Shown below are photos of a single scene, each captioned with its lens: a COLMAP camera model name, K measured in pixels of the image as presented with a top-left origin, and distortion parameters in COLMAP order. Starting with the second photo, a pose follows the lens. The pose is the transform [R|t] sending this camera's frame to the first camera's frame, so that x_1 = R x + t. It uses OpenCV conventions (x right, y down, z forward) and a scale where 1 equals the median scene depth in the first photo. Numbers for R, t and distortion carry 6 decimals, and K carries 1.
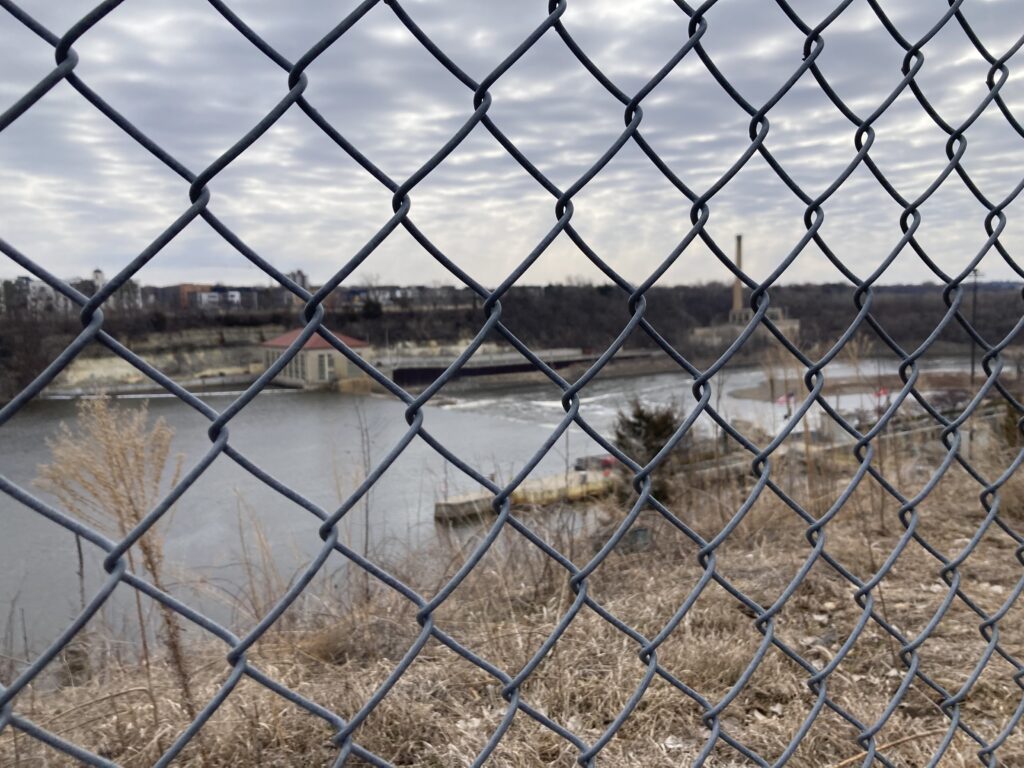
lens RADIAL K [[814.2, 0, 536.2], [0, 814.2, 382.6], [0, 0, 1]] dist [-0.014158, -0.013351]
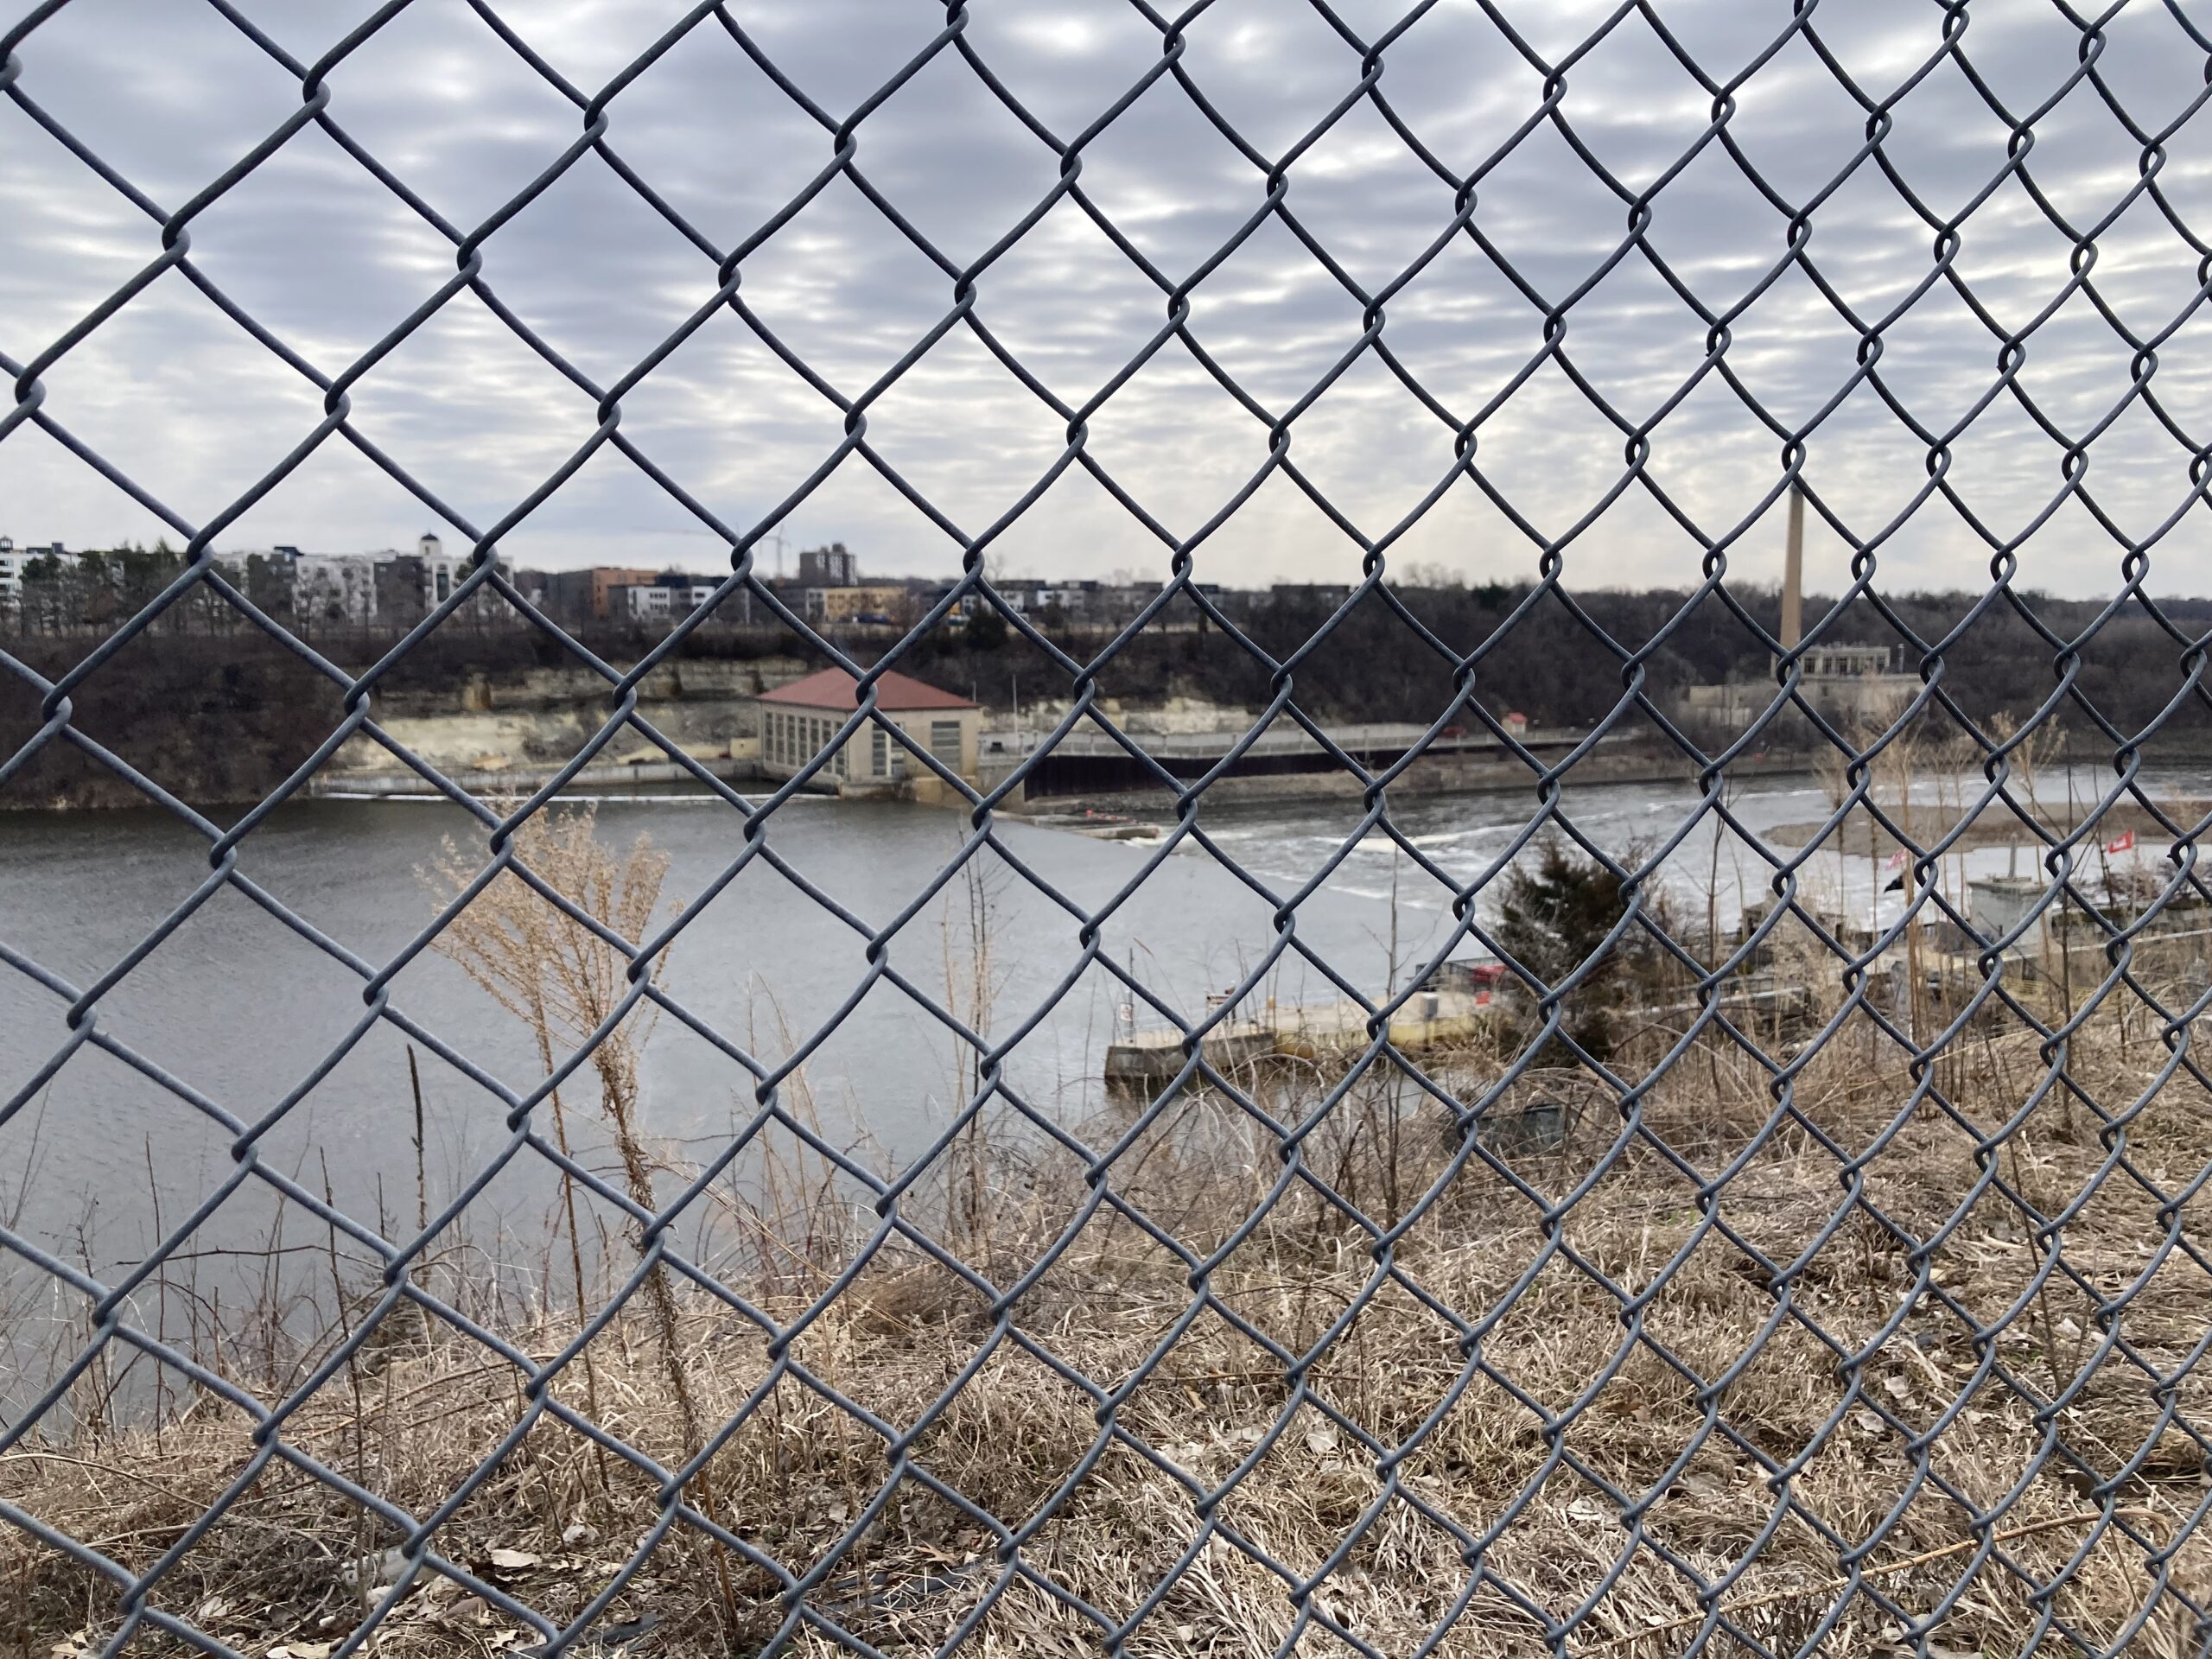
lens RADIAL K [[1816.1, 0, 1145.6], [0, 1816.1, 775.4], [0, 0, 1]] dist [-0.004271, -0.011382]
pose [[0.994305, 0.029527, -0.102403, -0.000363], [-0.030613, 0.999490, -0.009049, 0.001931], [0.102084, 0.012132, 0.994702, -0.061786]]
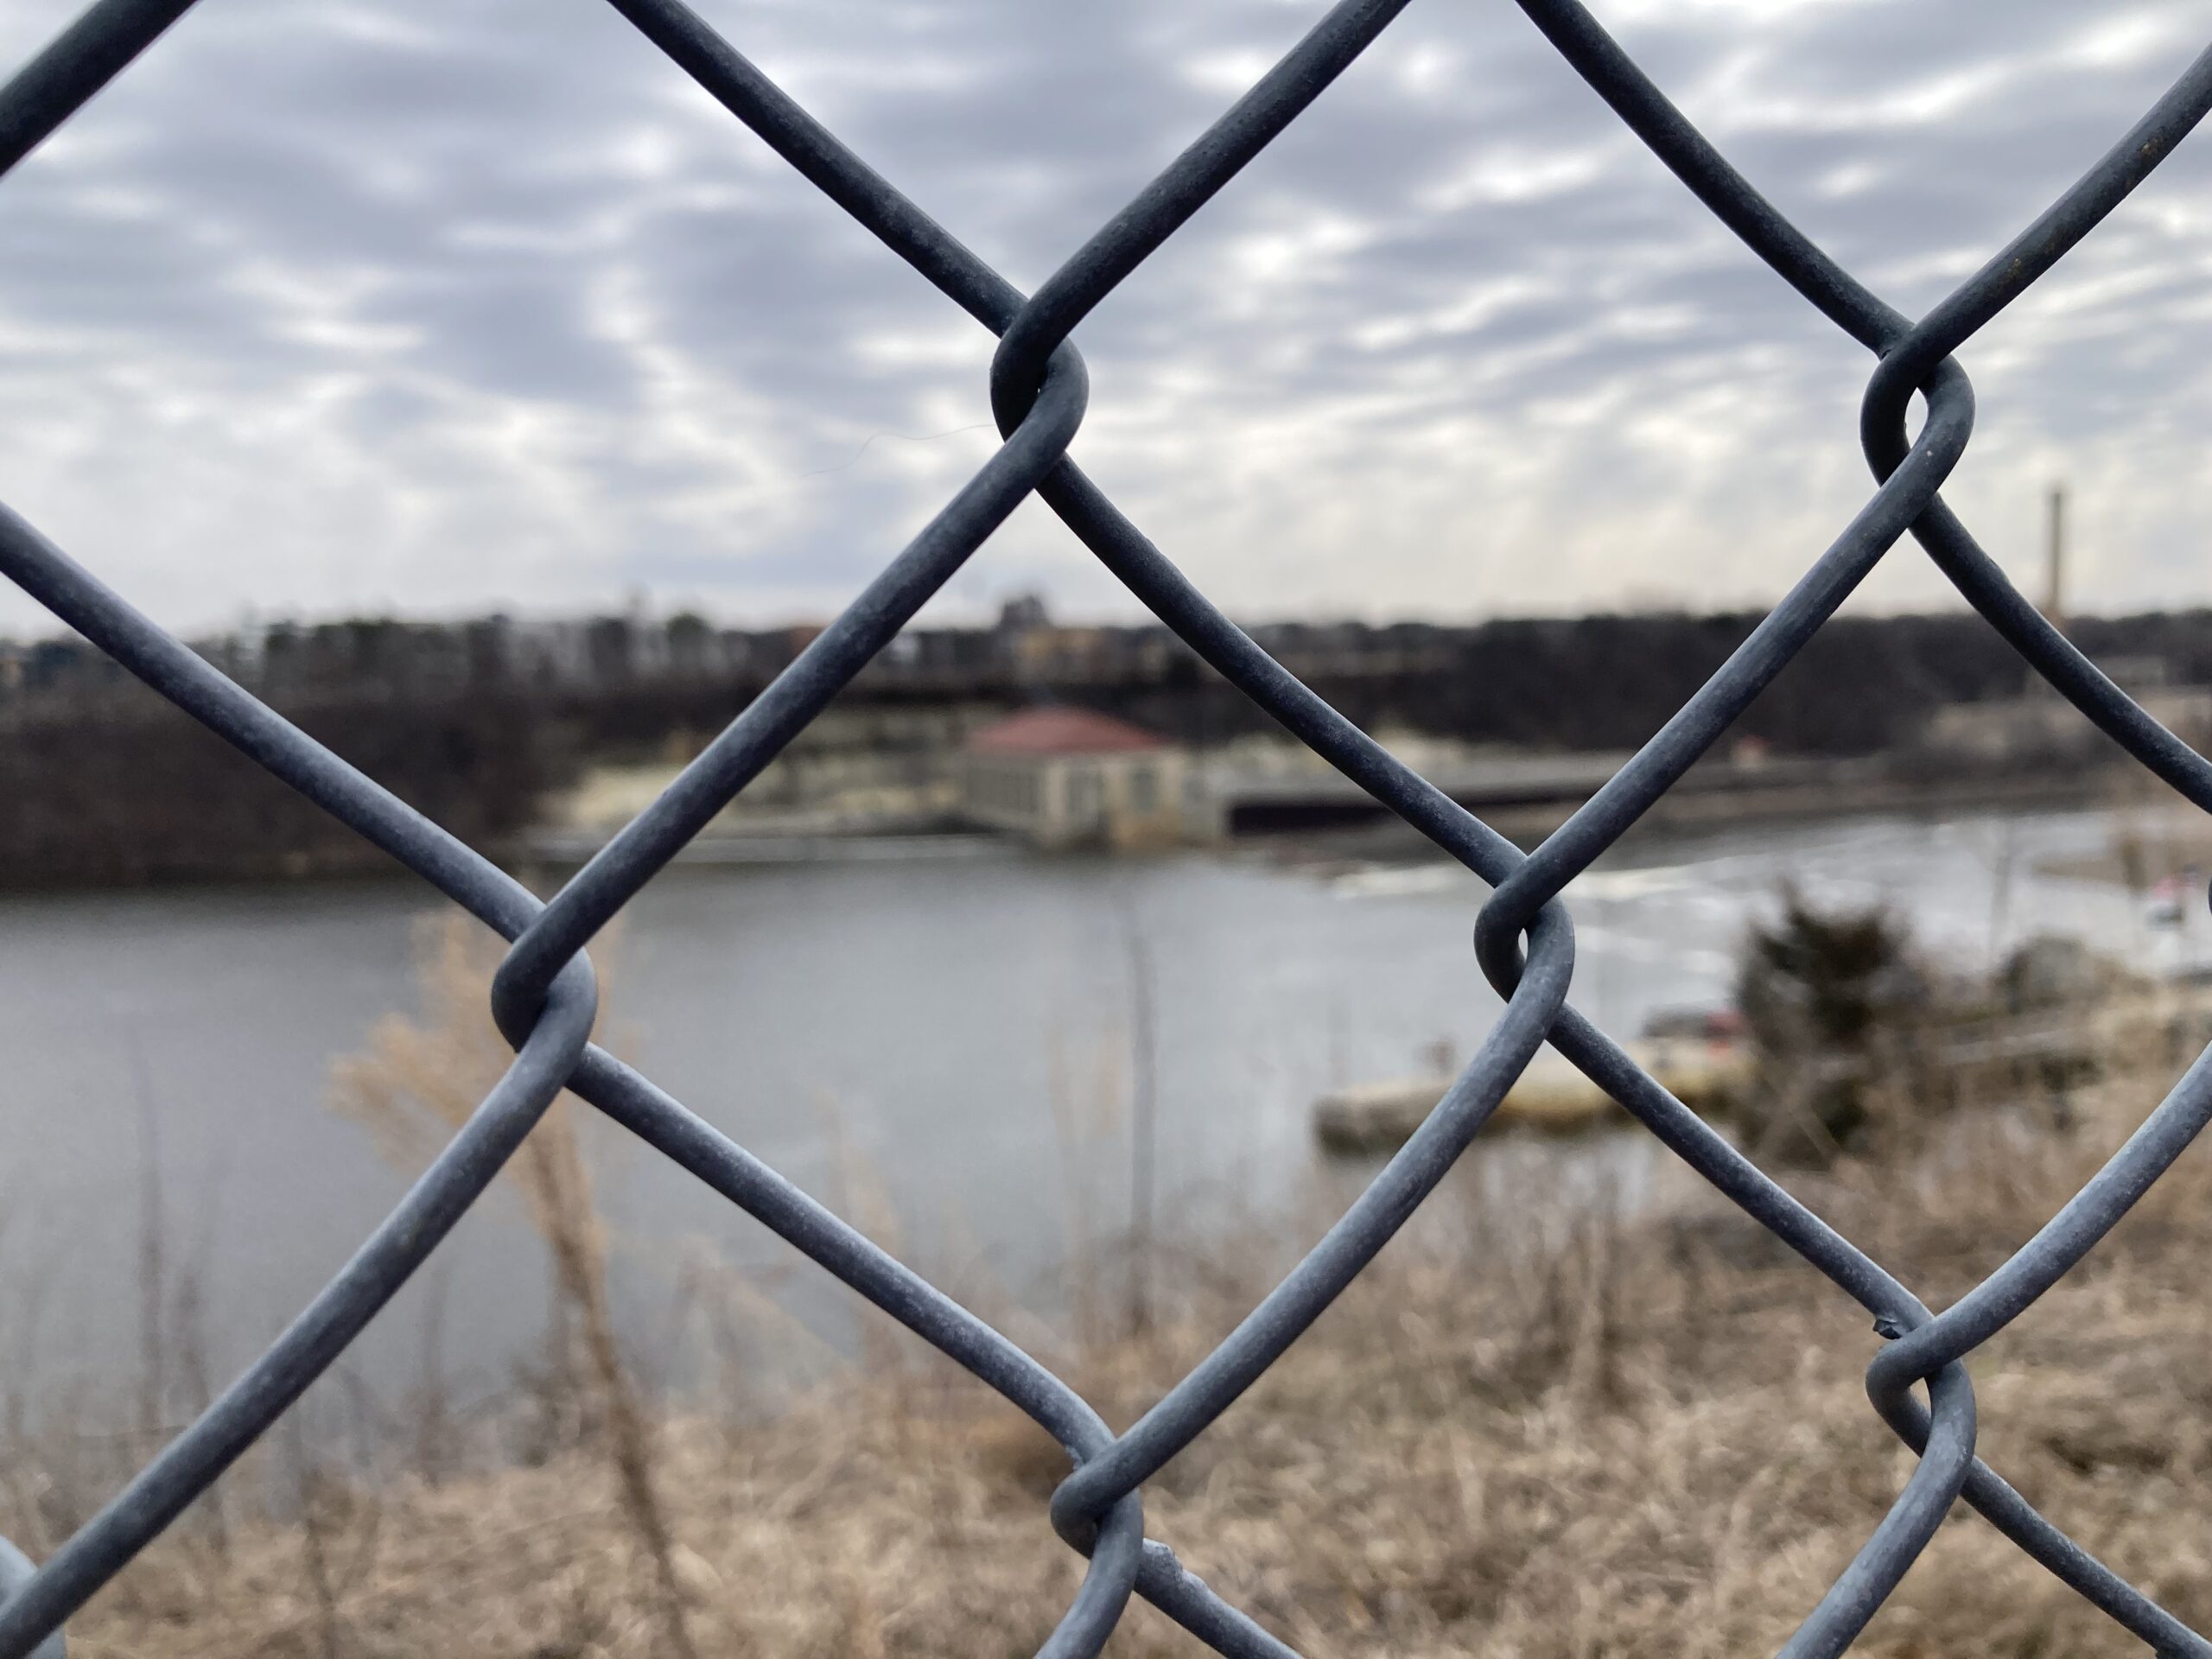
lens RADIAL K [[1765.3, 0, 1164.5], [0, 1765.3, 837.1], [0, 0, 1]] dist [-0.001669, -0.003449]
pose [[0.975471, 0.013426, -0.219718, 0.009657], [-0.011496, 0.999883, 0.010059, -0.008995], [0.219827, -0.007287, 0.975512, 0.044811]]
